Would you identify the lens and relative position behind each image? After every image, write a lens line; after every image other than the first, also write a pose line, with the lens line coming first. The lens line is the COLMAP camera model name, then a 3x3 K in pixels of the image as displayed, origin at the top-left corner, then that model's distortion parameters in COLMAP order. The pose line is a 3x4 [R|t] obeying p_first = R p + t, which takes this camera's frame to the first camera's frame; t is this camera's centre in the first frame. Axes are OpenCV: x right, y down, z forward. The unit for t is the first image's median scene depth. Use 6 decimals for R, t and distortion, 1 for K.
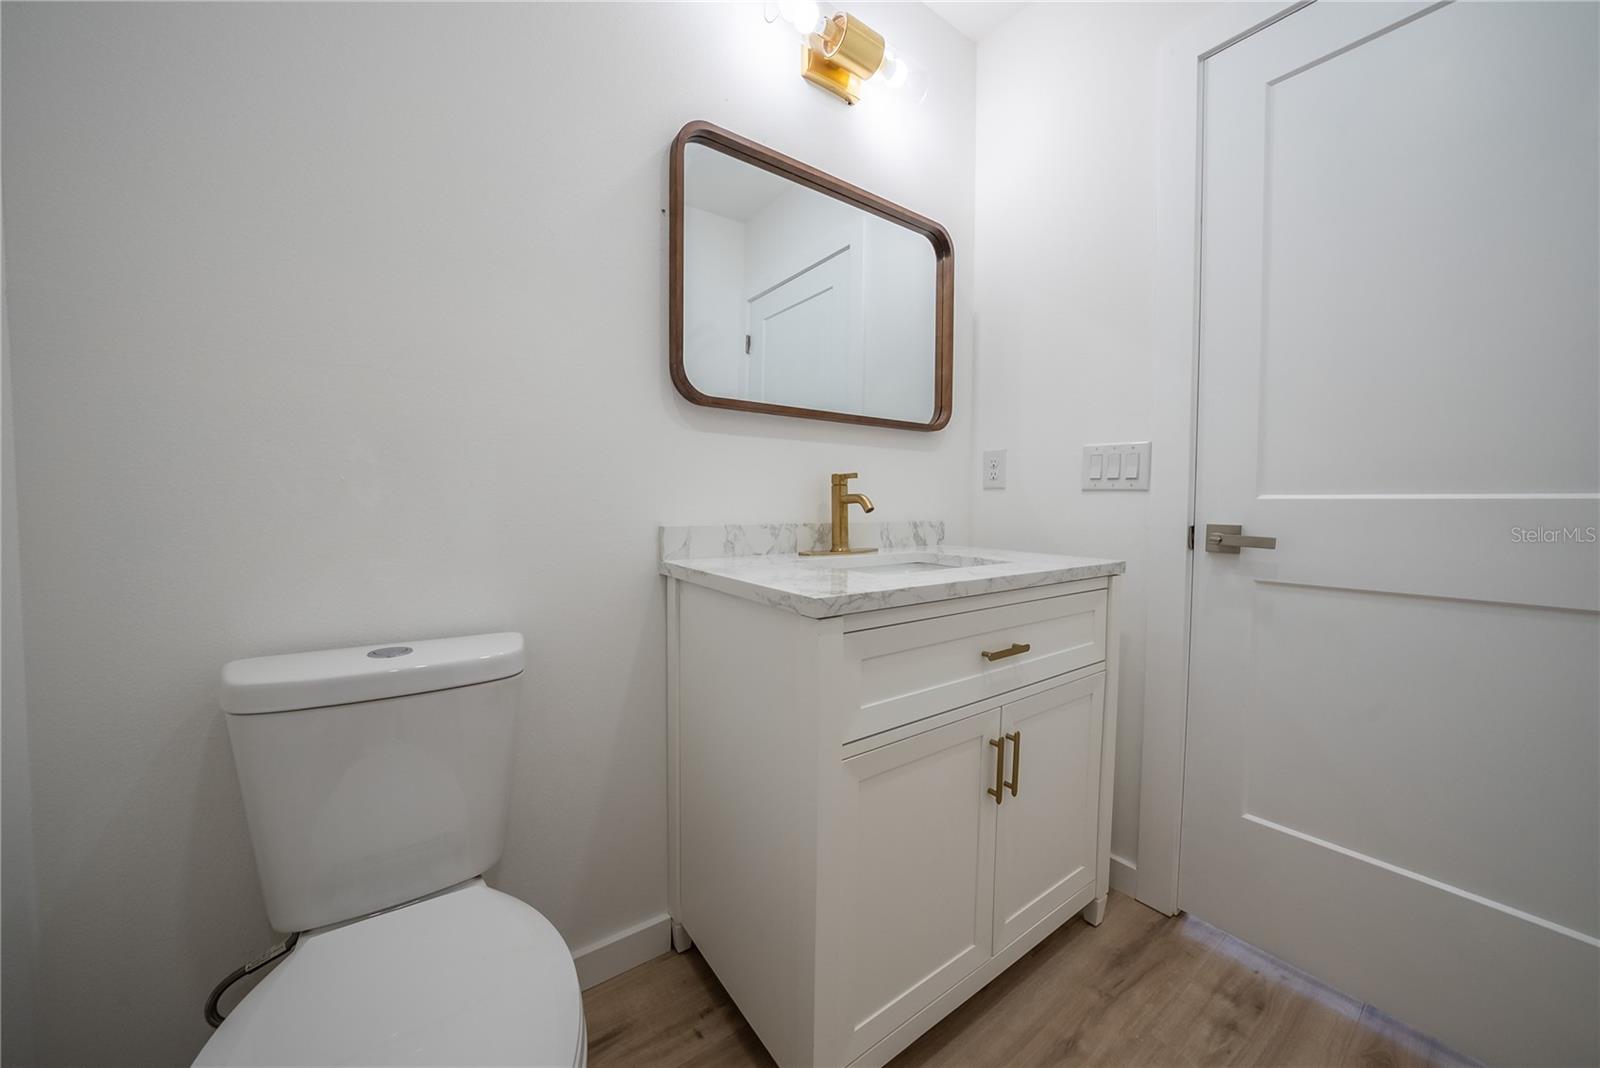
lens RADIAL K [[557.7, 0, 804.6], [0, 557.7, 531.6], [0, 0, 1]] dist [-0.002040, 0.000121]
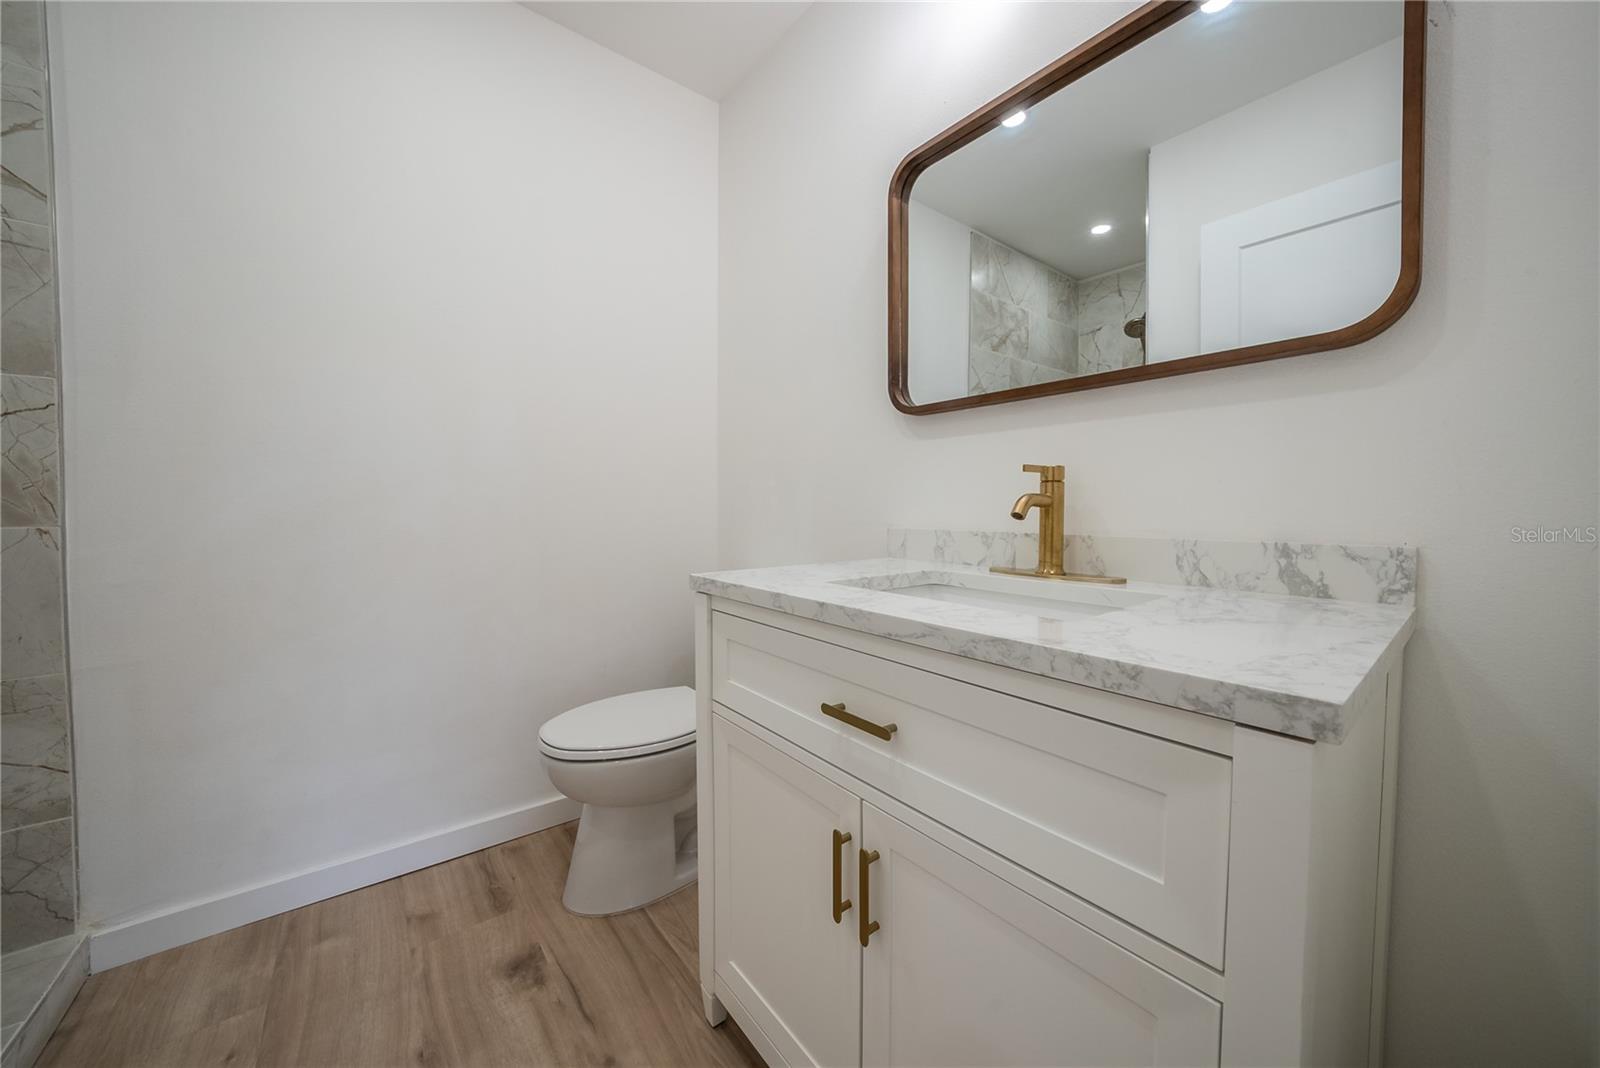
lens RADIAL K [[557.7, 0, 806.8], [0, 557.7, 527.8], [0, 0, 1]] dist [-0.002040, 0.000121]
pose [[0.049631, 0.026874, -0.998406, 0.794109], [-0.052685, 0.998317, 0.024253, -0.025850], [0.997377, 0.051397, 0.050963, 0.680622]]
